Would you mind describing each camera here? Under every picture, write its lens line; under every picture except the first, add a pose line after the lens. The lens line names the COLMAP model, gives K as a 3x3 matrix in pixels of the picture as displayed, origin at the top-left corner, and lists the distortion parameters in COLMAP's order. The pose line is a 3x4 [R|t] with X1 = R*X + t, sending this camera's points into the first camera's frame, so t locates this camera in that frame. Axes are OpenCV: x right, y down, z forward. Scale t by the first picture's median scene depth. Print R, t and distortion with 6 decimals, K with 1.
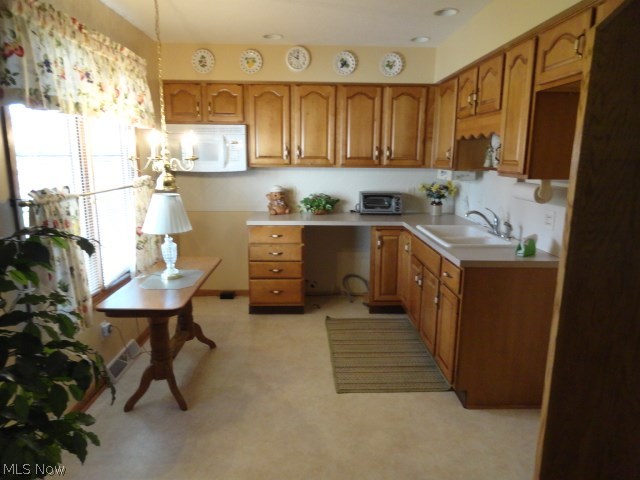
lens RADIAL K [[439.6, 0, 321.2], [0, 439.6, 240.4], [0, 0, 1]] dist [0.002753, -0.001856]
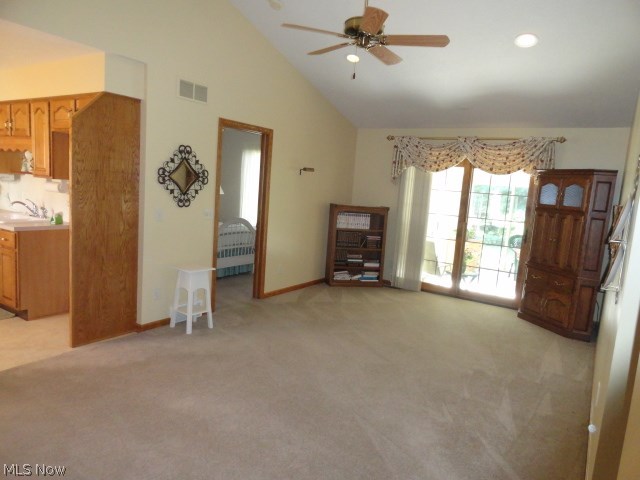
lens RADIAL K [[439.6, 0, 320.5], [0, 439.6, 238.9], [0, 0, 1]] dist [0.002753, -0.001856]
pose [[0.569663, -0.074833, 0.818465, -0.333323], [0.097381, 0.994977, 0.023194, 0.142918], [-0.816089, 0.066491, 0.574089, -0.765542]]
